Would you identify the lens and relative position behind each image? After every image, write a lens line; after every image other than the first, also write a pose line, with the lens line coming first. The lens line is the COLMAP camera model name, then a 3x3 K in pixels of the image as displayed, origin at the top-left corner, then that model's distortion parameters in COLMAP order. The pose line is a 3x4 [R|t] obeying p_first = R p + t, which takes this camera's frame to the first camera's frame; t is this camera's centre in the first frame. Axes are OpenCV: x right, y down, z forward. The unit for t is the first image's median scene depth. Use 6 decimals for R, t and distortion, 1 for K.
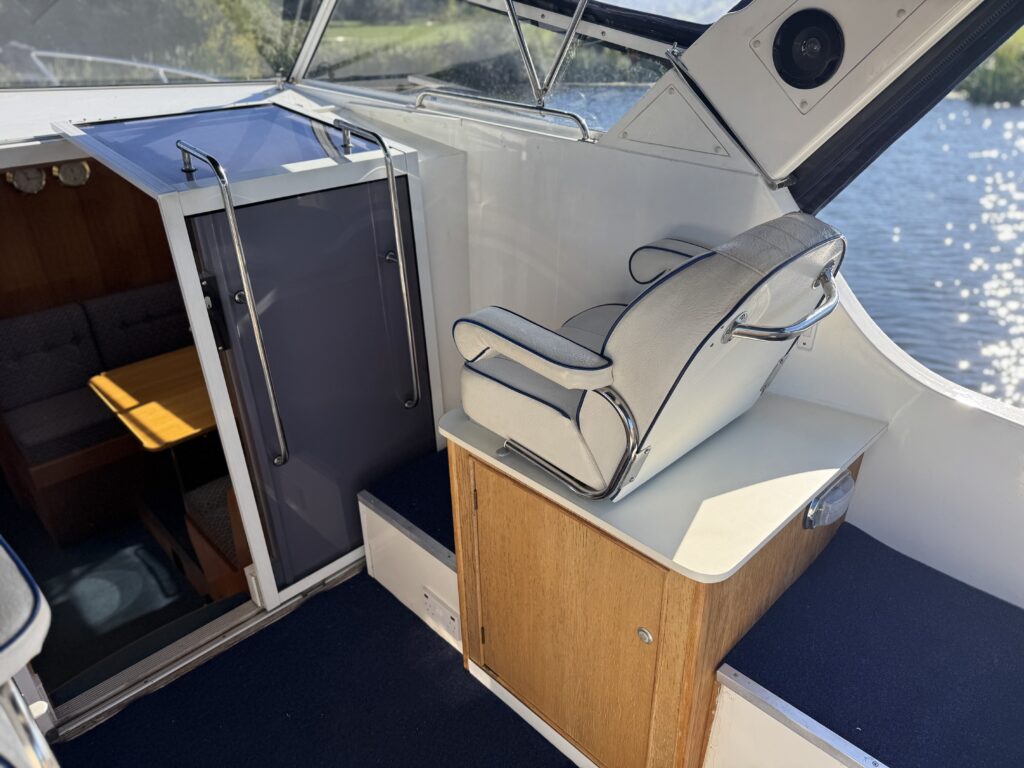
lens RADIAL K [[708.5, 0, 509.0], [0, 708.5, 375.3], [0, 0, 1]] dist [0.009547, -0.033499]
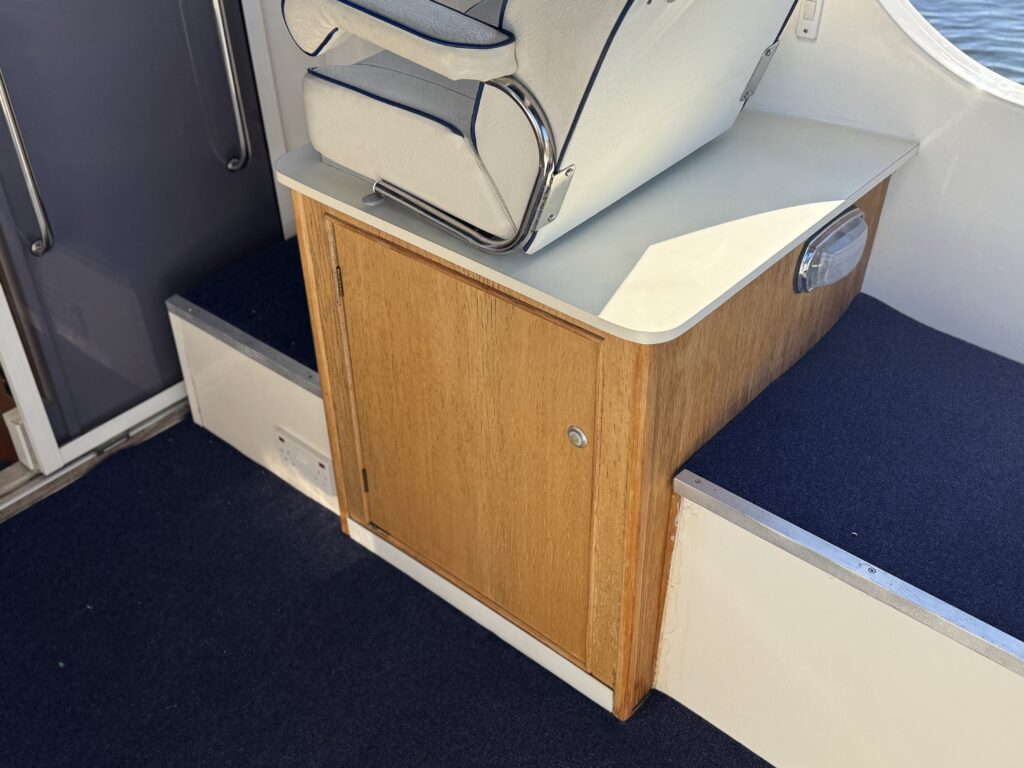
lens RADIAL K [[1108.2, 0, 510.6], [0, 1108.2, 388.6], [0, 0, 1]] dist [0.061412, 0.000000]
pose [[0.995333, -0.049998, 0.082532, 0.026558], [0.033745, 0.981643, 0.187718, 0.088801], [-0.090402, -0.184057, 0.978749, -0.106940]]
